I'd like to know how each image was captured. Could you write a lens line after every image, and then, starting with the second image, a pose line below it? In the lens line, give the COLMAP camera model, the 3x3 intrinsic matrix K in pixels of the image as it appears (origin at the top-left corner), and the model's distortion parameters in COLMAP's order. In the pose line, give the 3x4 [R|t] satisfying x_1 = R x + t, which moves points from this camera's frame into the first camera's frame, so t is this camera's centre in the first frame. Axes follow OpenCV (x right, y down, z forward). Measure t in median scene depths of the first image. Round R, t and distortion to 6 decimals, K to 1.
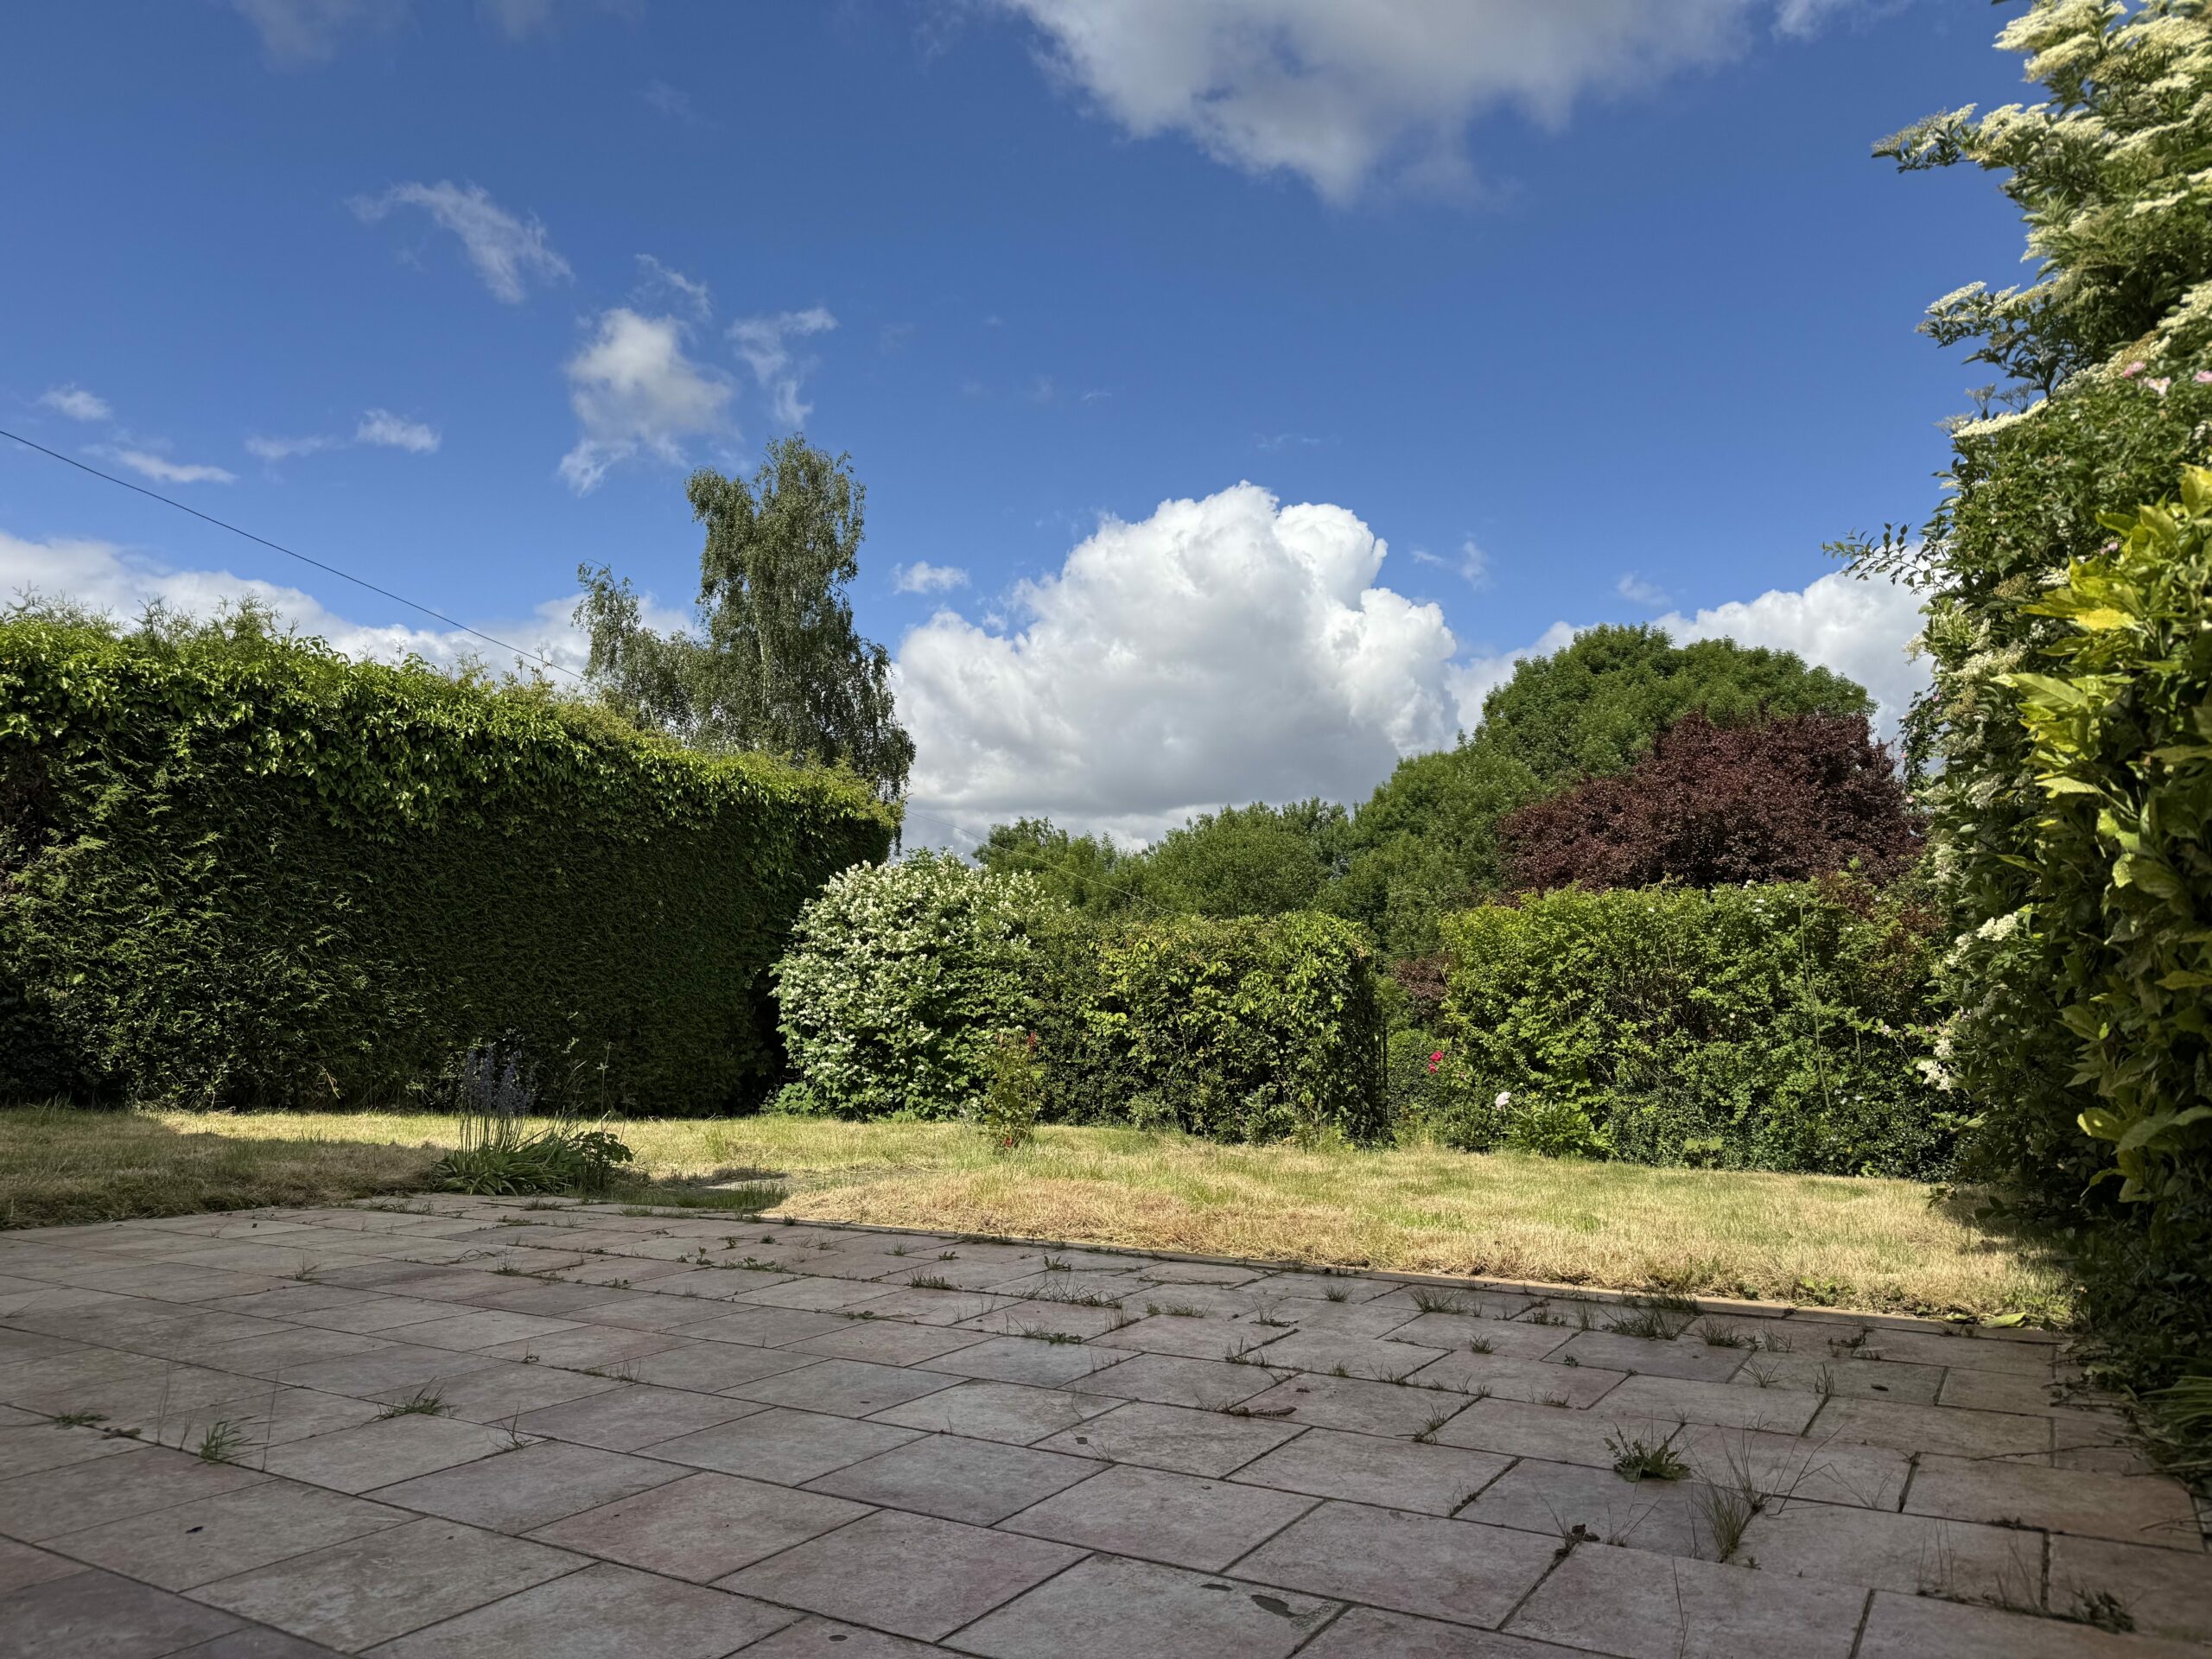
lens RADIAL K [[1516.7, 0, 1106.0], [0, 1516.7, 829.5], [0, 0, 1]] dist [0.055093, -0.059896]
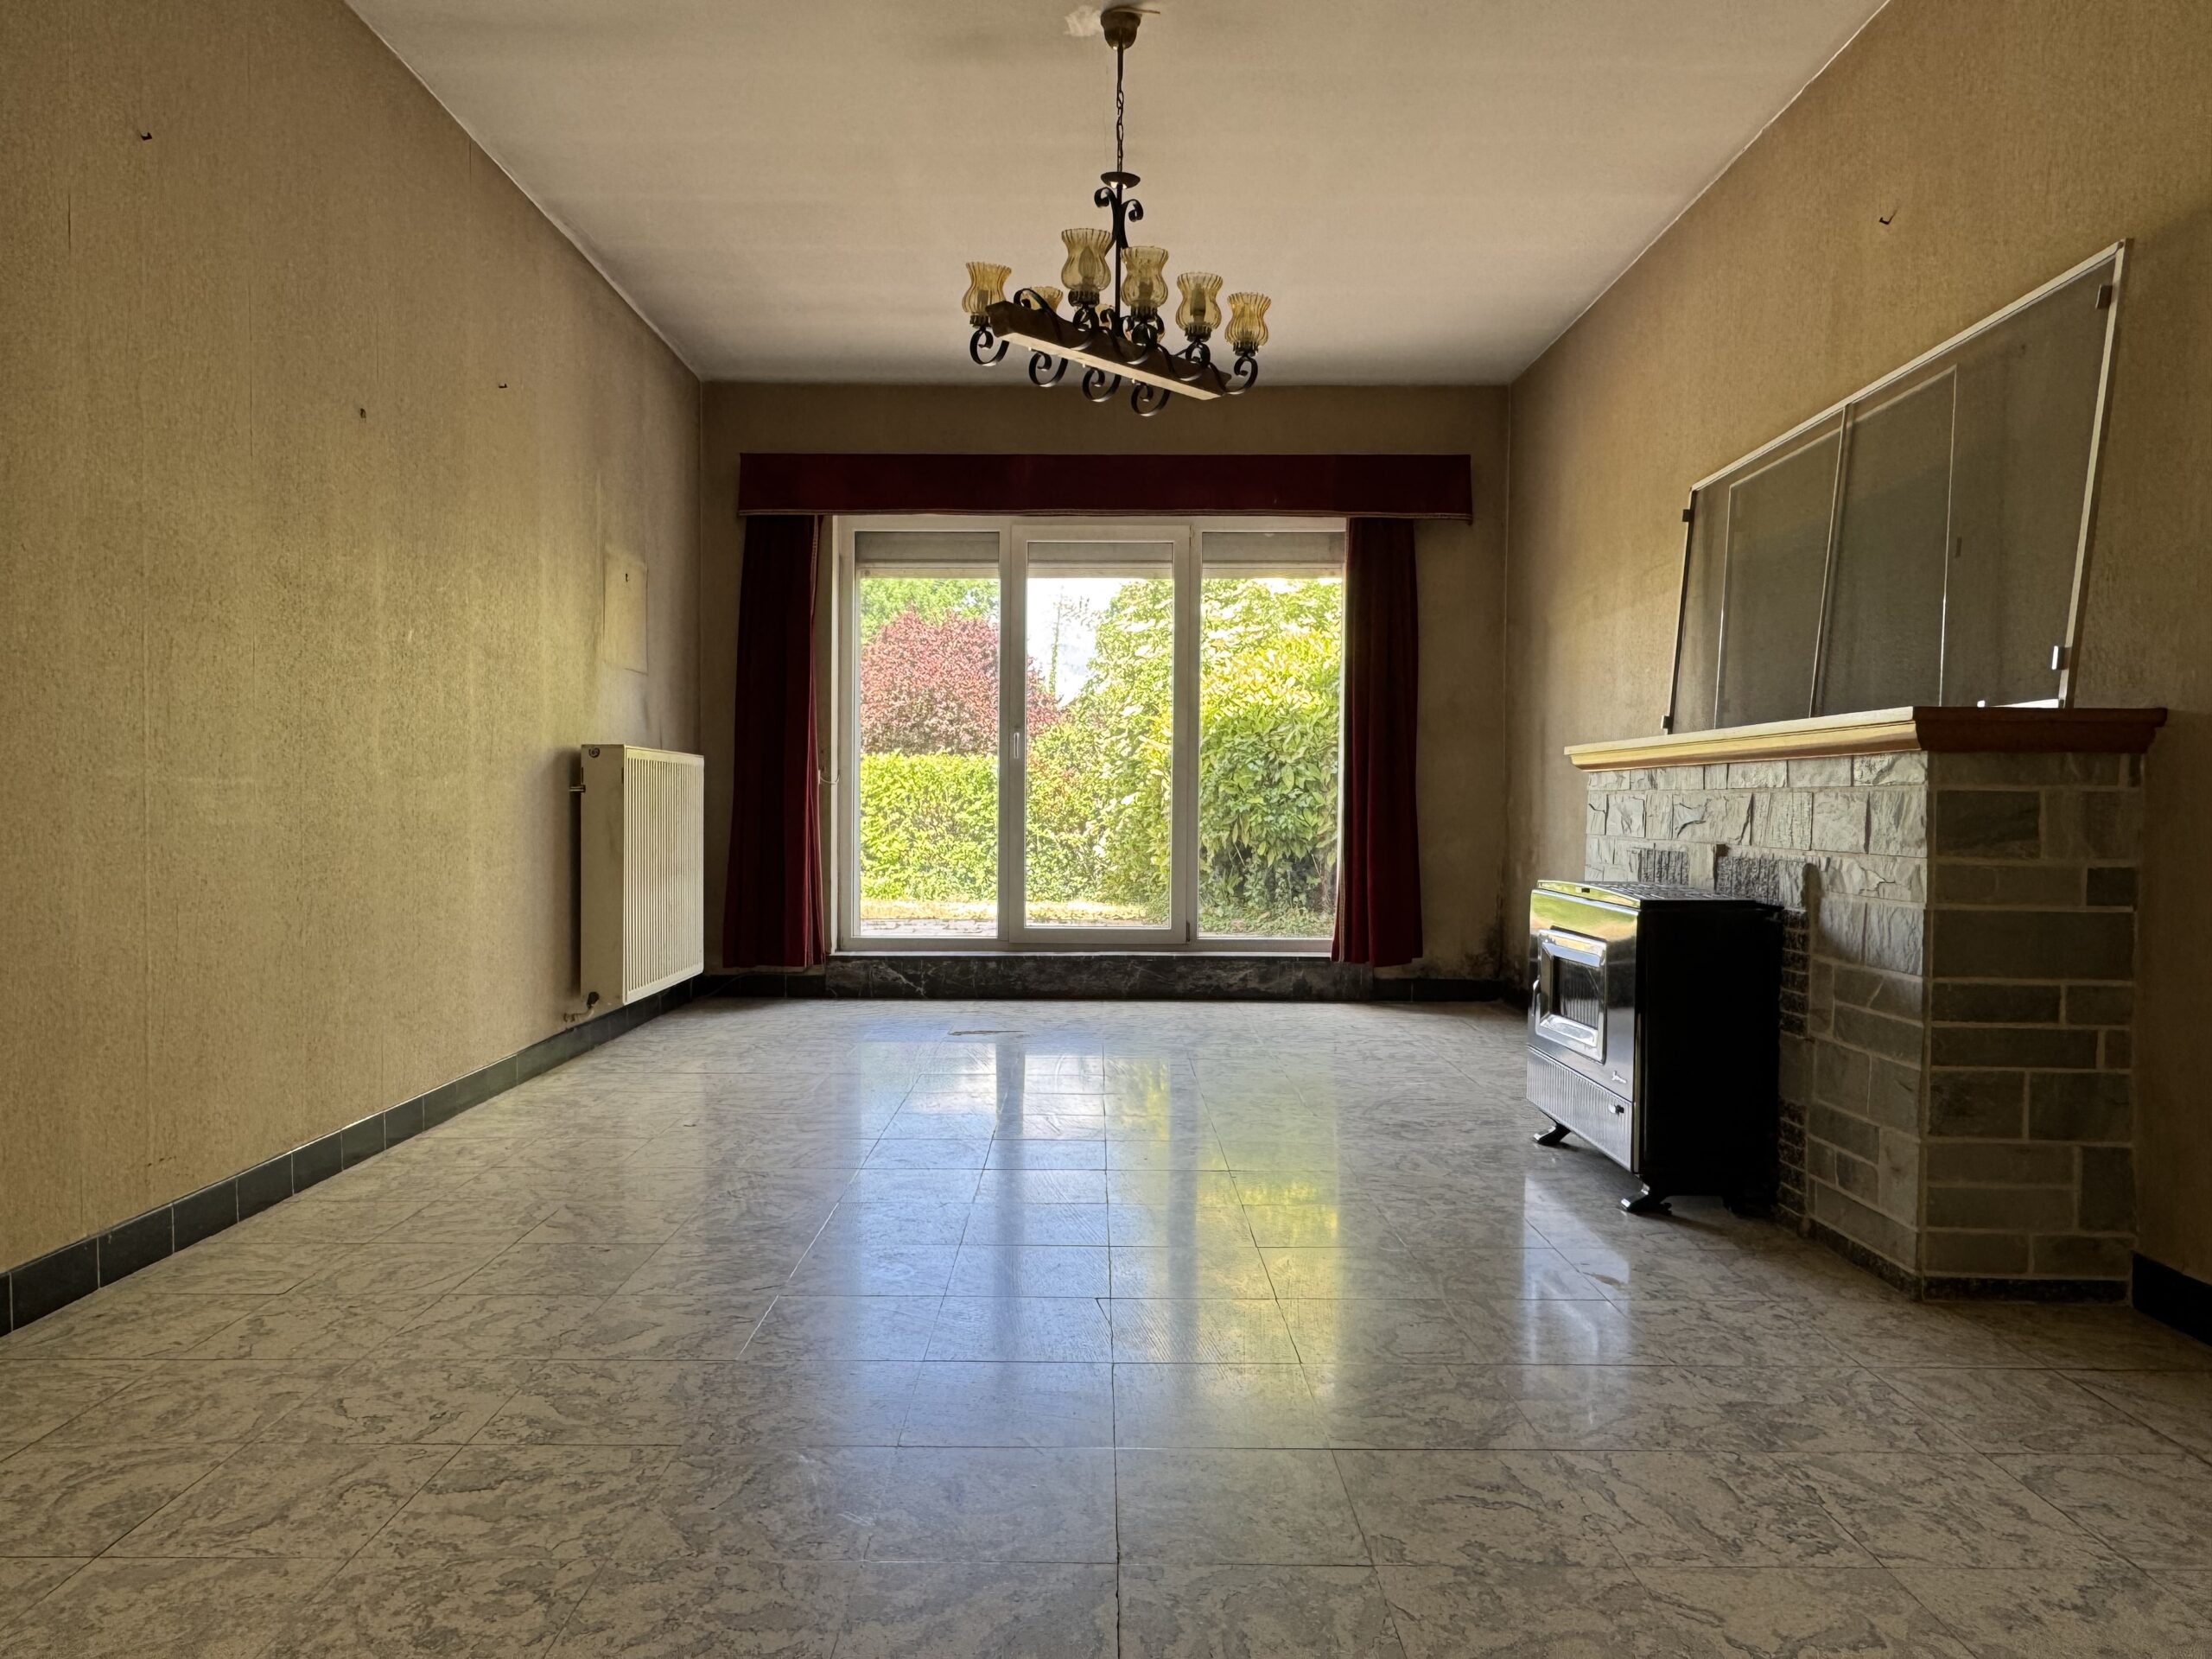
lens RADIAL K [[1415.3, 0, 1106.0], [0, 1415.3, 829.5], [0, 0, 1]] dist [-0.001970, -0.000434]
pose [[0.849927, 0.001542, 0.526898, -0.337209], [-0.067394, 0.992100, 0.105808, -0.063237], [-0.522573, -0.125439, 0.843316, -0.485353]]
